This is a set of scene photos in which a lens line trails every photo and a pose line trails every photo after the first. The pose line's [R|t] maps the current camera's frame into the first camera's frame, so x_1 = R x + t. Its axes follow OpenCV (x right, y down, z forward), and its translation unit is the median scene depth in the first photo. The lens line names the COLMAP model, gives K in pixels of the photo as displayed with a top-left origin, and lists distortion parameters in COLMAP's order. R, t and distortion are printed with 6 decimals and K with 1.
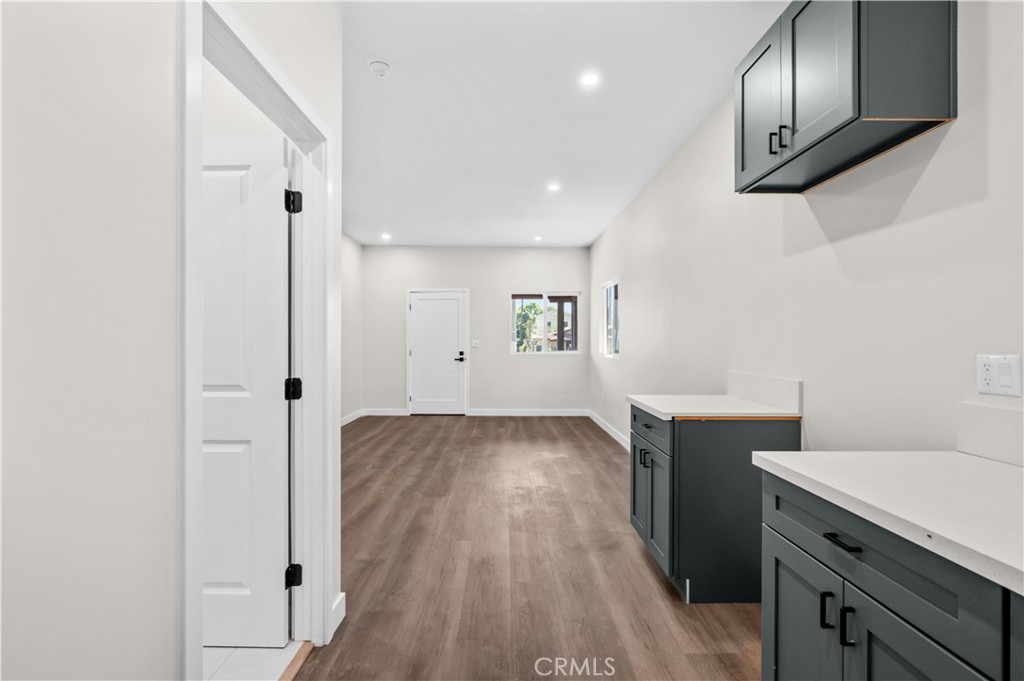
lens RADIAL K [[476.0, 0, 494.2], [0, 476.0, 339.1], [0, 0, 1]] dist [-0.001749, 0.000215]
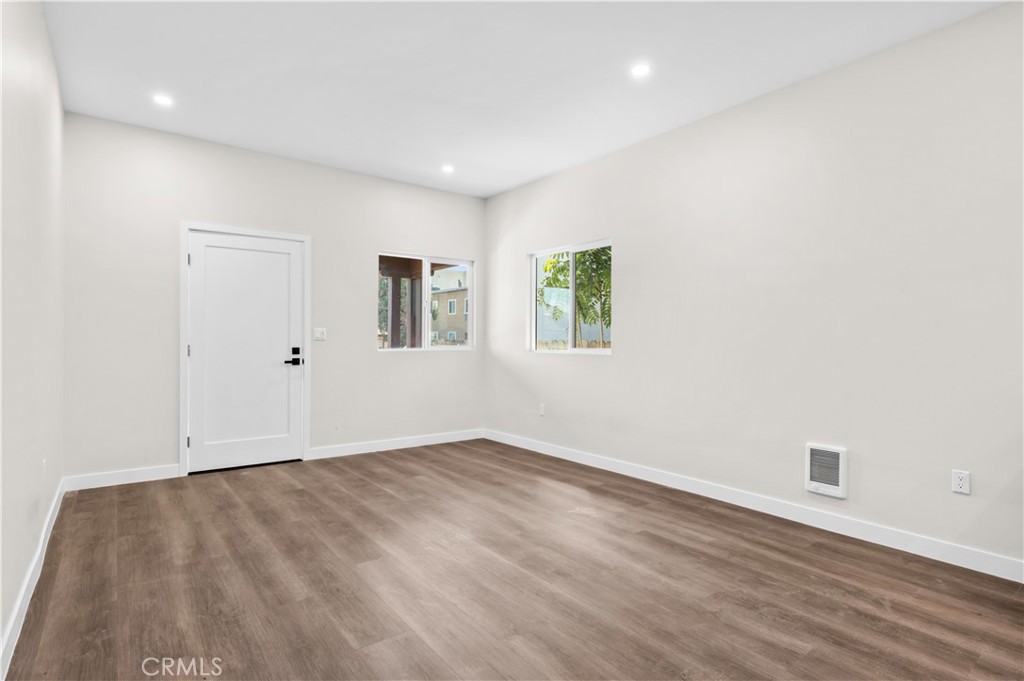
lens RADIAL K [[531.4, 0, 507.1], [0, 531.4, 342.8], [0, 0, 1]] dist [0.003541, -0.001260]
pose [[0.787432, 0.000303, 0.616402, -0.270853], [-0.007049, 0.999939, 0.008512, 0.014013], [-0.616361, -0.011048, 0.787386, 0.366307]]
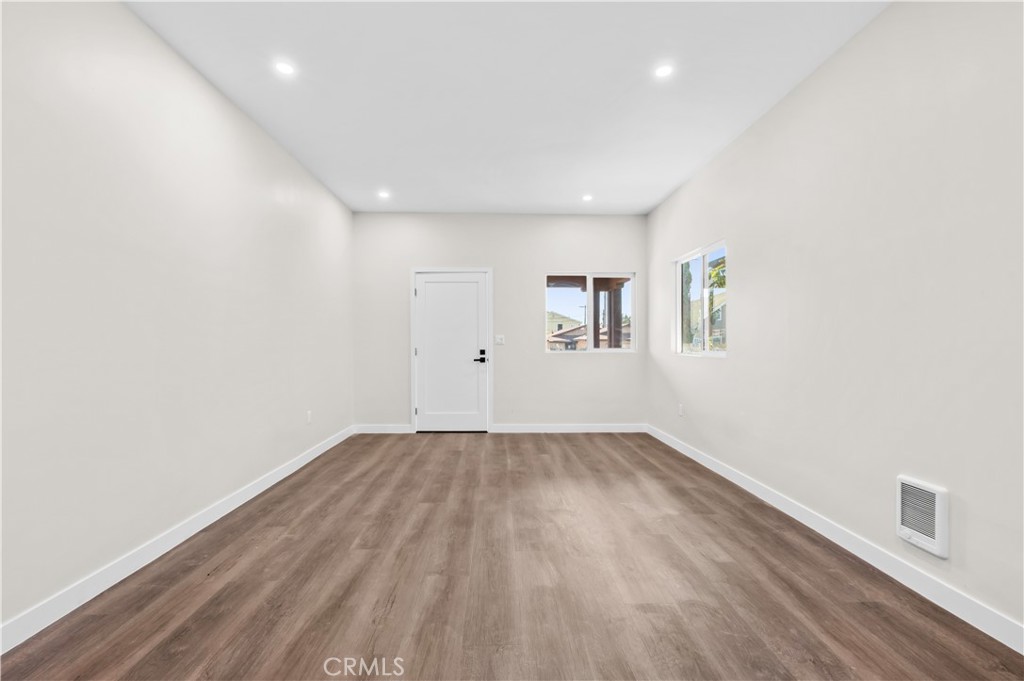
lens RADIAL K [[445.9, 0, 499.5], [0, 445.9, 347.9], [0, 0, 1]] dist [-0.003675, 0.001088]
pose [[0.999578, -0.002433, 0.028939, -0.064497], [0.002043, 0.999907, 0.013517, 0.013817], [-0.028969, -0.013452, 0.999490, 0.284881]]
